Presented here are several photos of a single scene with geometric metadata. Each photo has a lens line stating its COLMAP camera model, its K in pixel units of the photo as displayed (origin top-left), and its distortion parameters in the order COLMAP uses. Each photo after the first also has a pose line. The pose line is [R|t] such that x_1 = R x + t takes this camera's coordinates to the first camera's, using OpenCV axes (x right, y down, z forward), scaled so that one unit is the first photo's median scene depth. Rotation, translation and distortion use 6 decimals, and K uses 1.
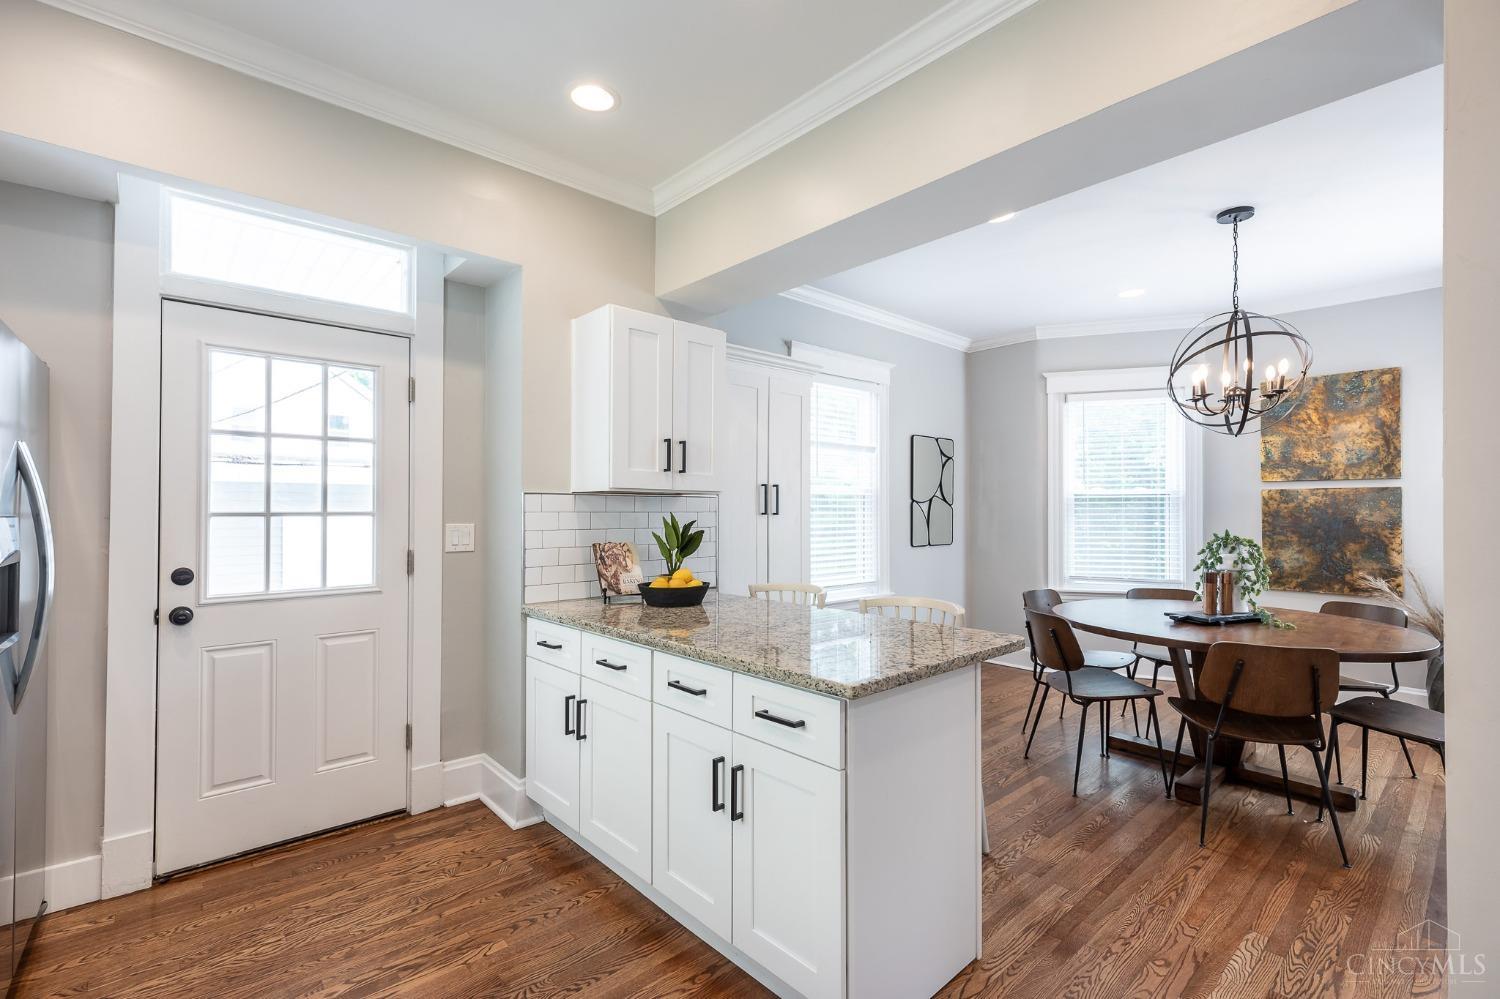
lens RADIAL K [[684.1, 0, 733.6], [0, 684.1, 500.4], [0, 0, 1]] dist [0.021108, -0.000284]
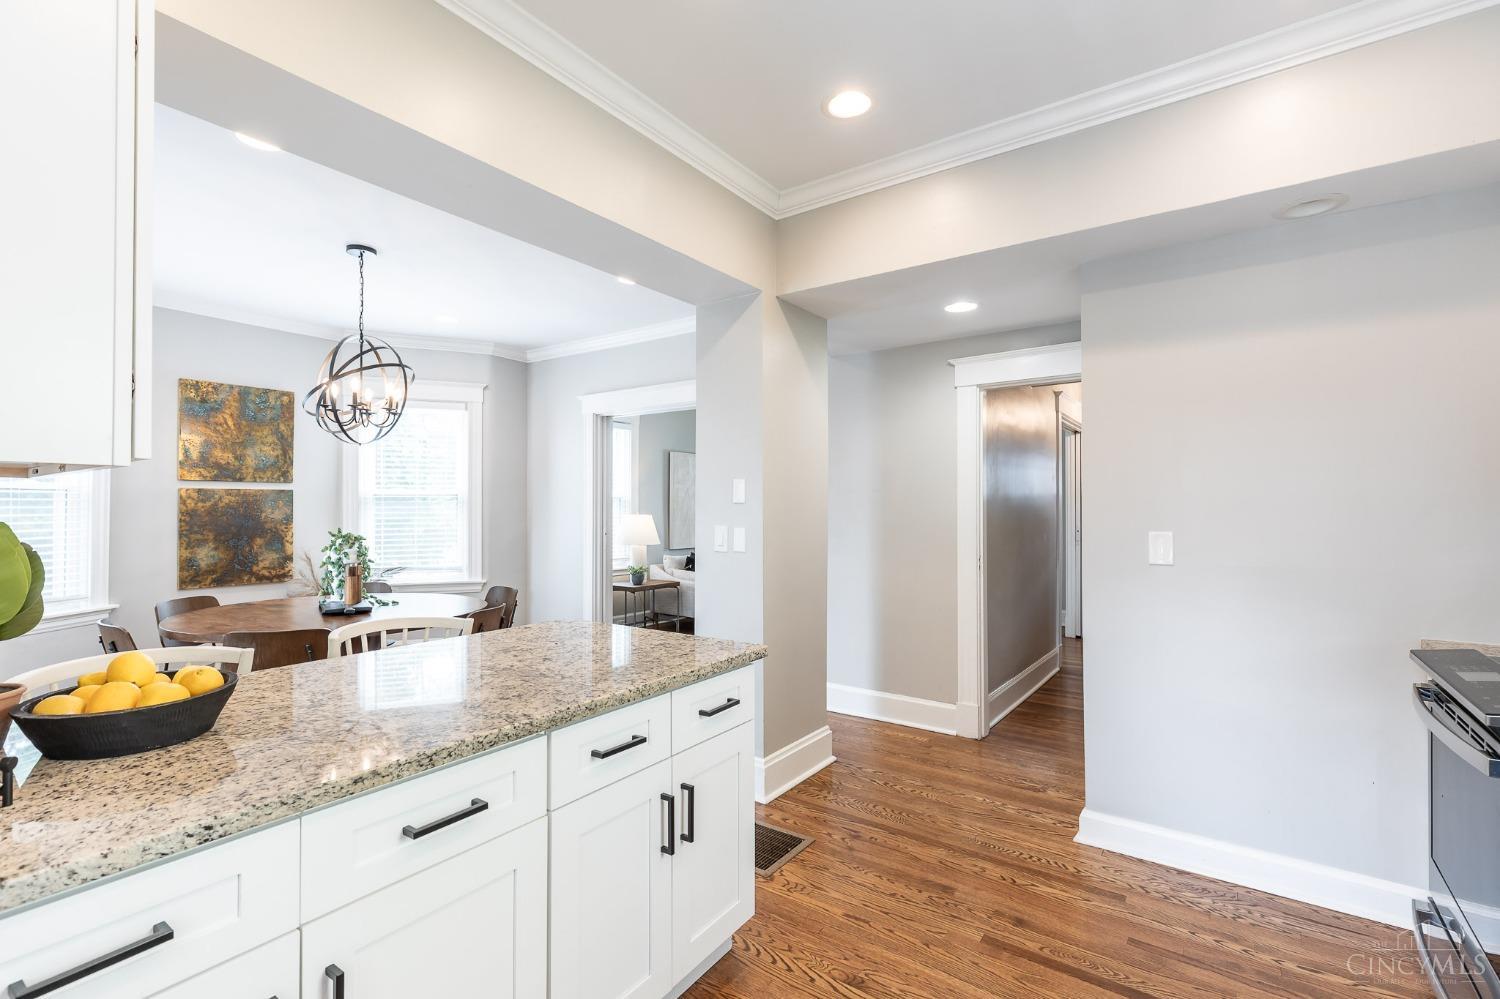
lens RADIAL K [[696.7, 0, 740.7], [0, 696.7, 506.0], [0, 0, 1]] dist [-0.001509, 0.000003]
pose [[-0.247701, 0.000861, 0.968836, -0.409741], [-0.012495, 0.999914, -0.004083, 0.004059], [-0.968756, -0.013117, -0.247669, 0.514381]]
